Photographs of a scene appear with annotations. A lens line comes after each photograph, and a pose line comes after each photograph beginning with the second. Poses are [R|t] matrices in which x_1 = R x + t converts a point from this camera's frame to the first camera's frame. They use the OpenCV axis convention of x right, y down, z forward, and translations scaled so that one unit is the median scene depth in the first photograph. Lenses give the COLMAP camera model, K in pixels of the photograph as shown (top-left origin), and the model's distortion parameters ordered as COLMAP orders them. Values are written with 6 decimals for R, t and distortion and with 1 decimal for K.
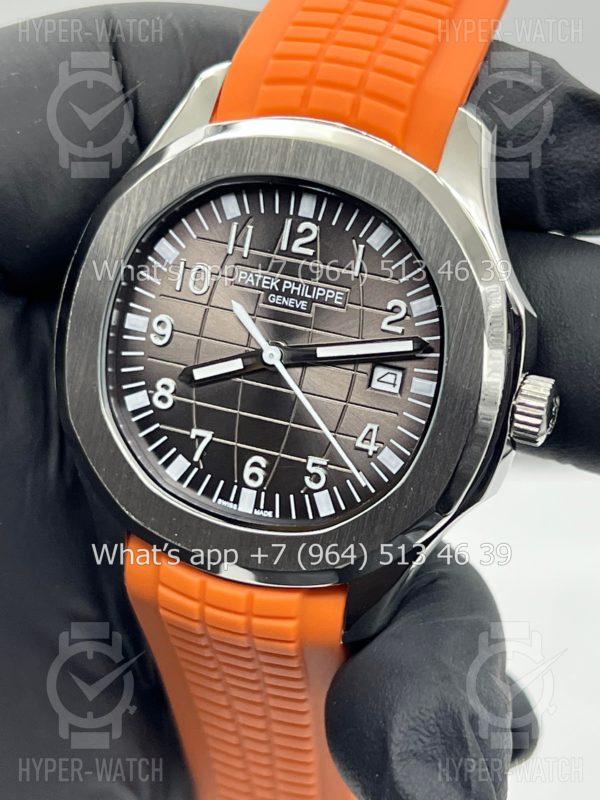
lens RADIAL K [[1799.5, 0, 298.7], [0, 1799.5, 406.6], [0, 0, 1]] dist [0.033327, 0.000000]
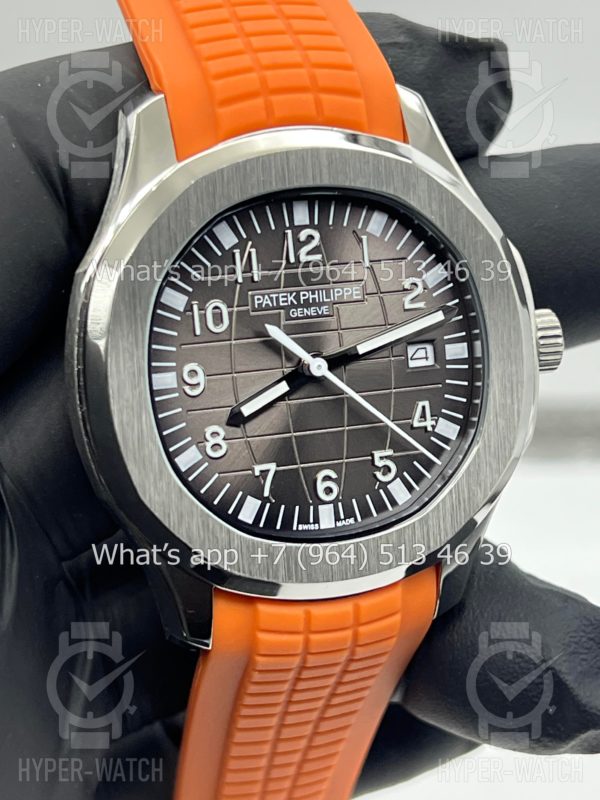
lens RADIAL K [[1799.5, 0, 297.7], [0, 1799.5, 394.7], [0, 0, 1]] dist [0.033327, 0.000000]
pose [[0.817681, -0.305067, 0.488193, -0.508976], [0.305778, 0.948679, 0.080669, -0.096733], [-0.487748, 0.083317, 0.869000, 0.144782]]
